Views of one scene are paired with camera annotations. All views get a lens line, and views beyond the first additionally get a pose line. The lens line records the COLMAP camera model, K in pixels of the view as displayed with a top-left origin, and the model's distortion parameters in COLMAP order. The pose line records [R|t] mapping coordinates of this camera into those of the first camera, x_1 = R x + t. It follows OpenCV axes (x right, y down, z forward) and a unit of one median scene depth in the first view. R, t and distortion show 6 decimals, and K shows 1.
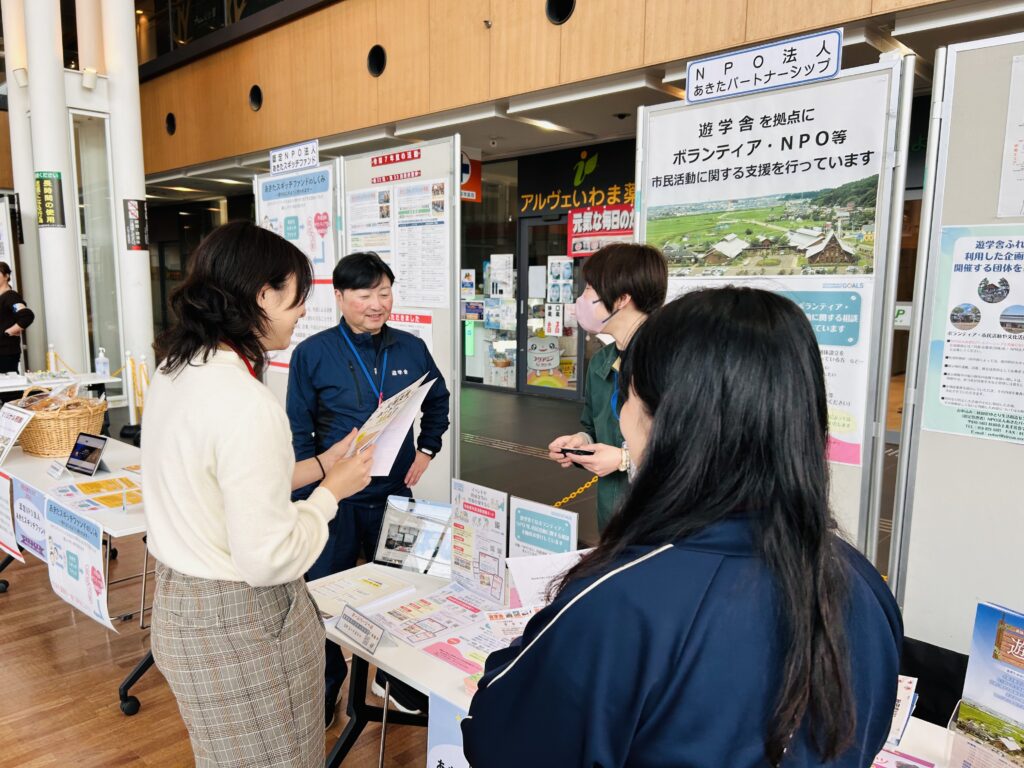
lens RADIAL K [[781.9, 0, 511.0], [0, 781.9, 384.7], [0, 0, 1]] dist [-0.006369, -0.022909]
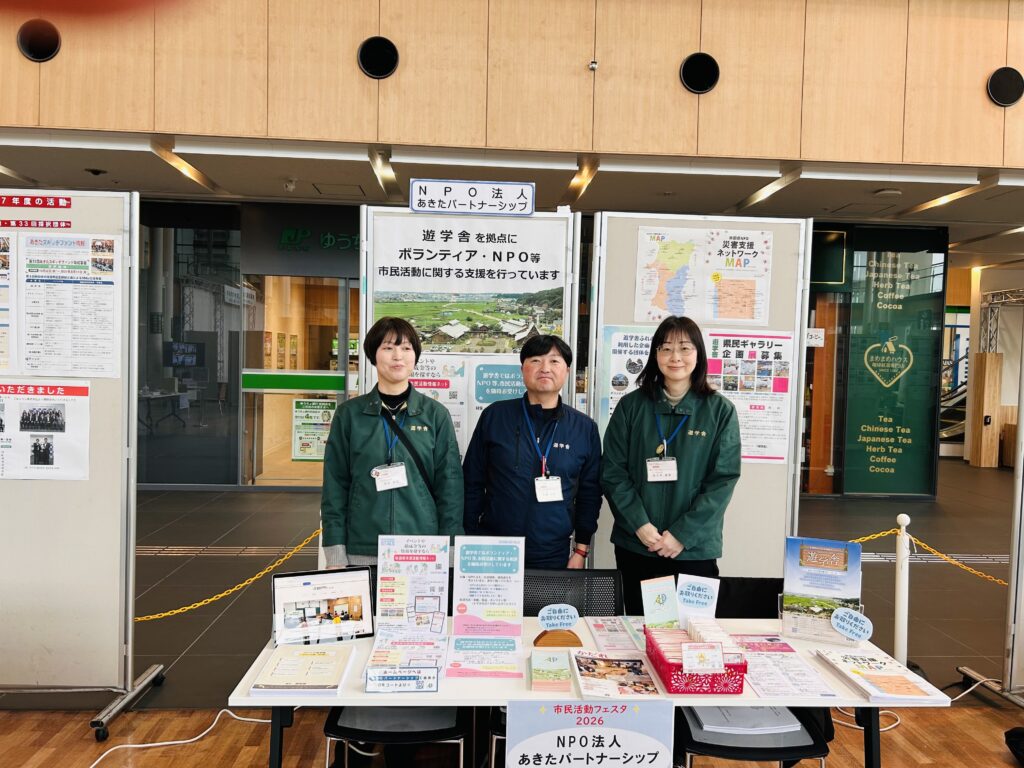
lens RADIAL K [[781.9, 0, 510.4], [0, 781.9, 387.3], [0, 0, 1]] dist [-0.006369, -0.022909]
pose [[0.652959, -0.013118, 0.757279, -0.652278], [0.075399, 0.996009, -0.047759, -0.015960], [-0.753631, 0.088283, 0.651342, 0.115148]]
